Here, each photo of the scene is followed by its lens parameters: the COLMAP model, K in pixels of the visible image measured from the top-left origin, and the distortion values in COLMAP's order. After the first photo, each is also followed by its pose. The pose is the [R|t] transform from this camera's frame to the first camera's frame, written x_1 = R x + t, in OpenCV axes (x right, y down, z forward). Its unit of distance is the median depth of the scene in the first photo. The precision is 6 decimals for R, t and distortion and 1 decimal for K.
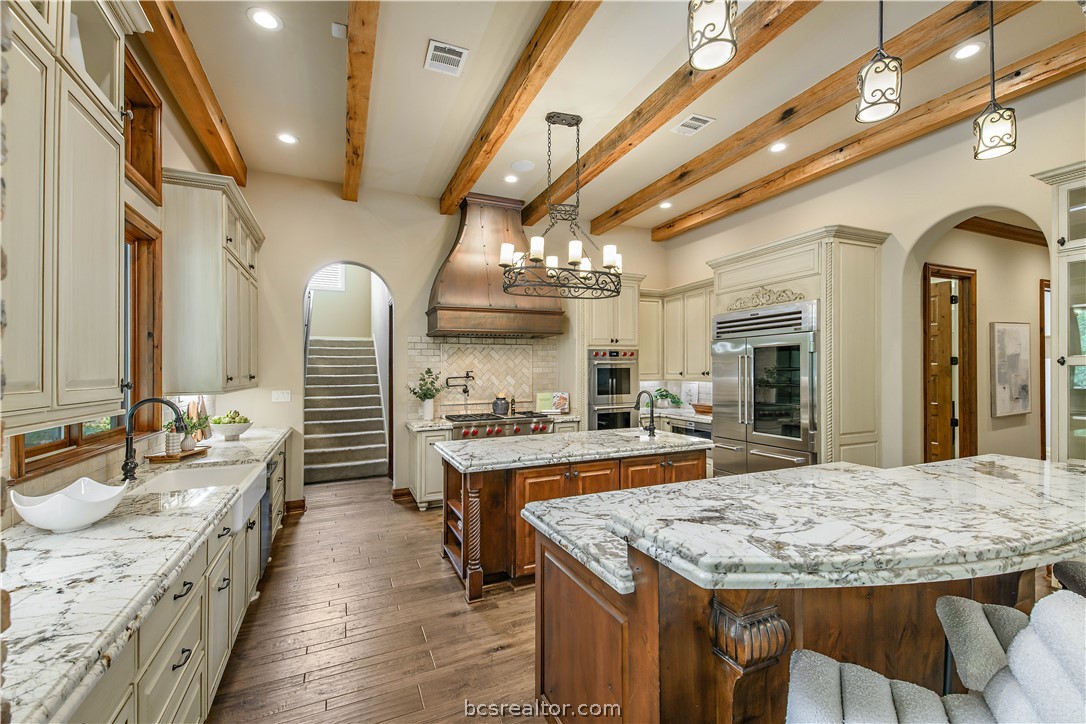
lens RADIAL K [[456.4, 0, 546.4], [0, 456.4, 362.5], [0, 0, 1]] dist [0.042263, -0.020259]
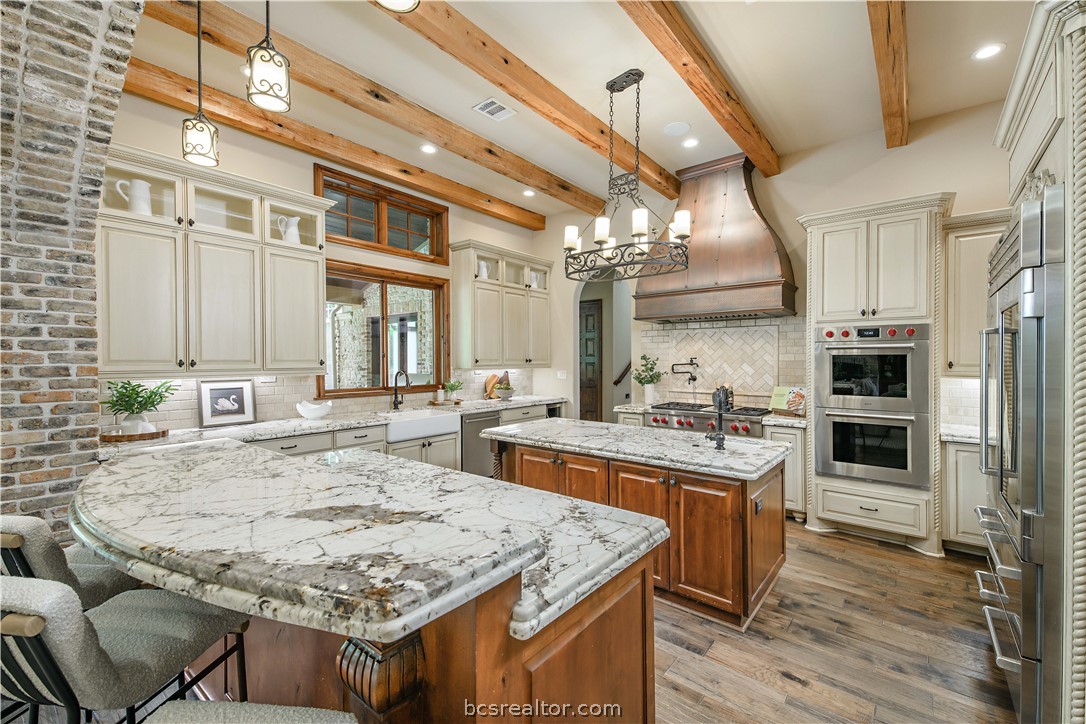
lens RADIAL K [[457.4, 0, 543.5], [0, 457.4, 357.0], [0, 0, 1]] dist [0.041284, -0.020384]
pose [[0.446340, 0.006886, -0.894837, 0.537079], [0.011753, 0.999839, 0.013556, 0.000946], [0.894786, -0.016568, 0.446187, 0.301824]]
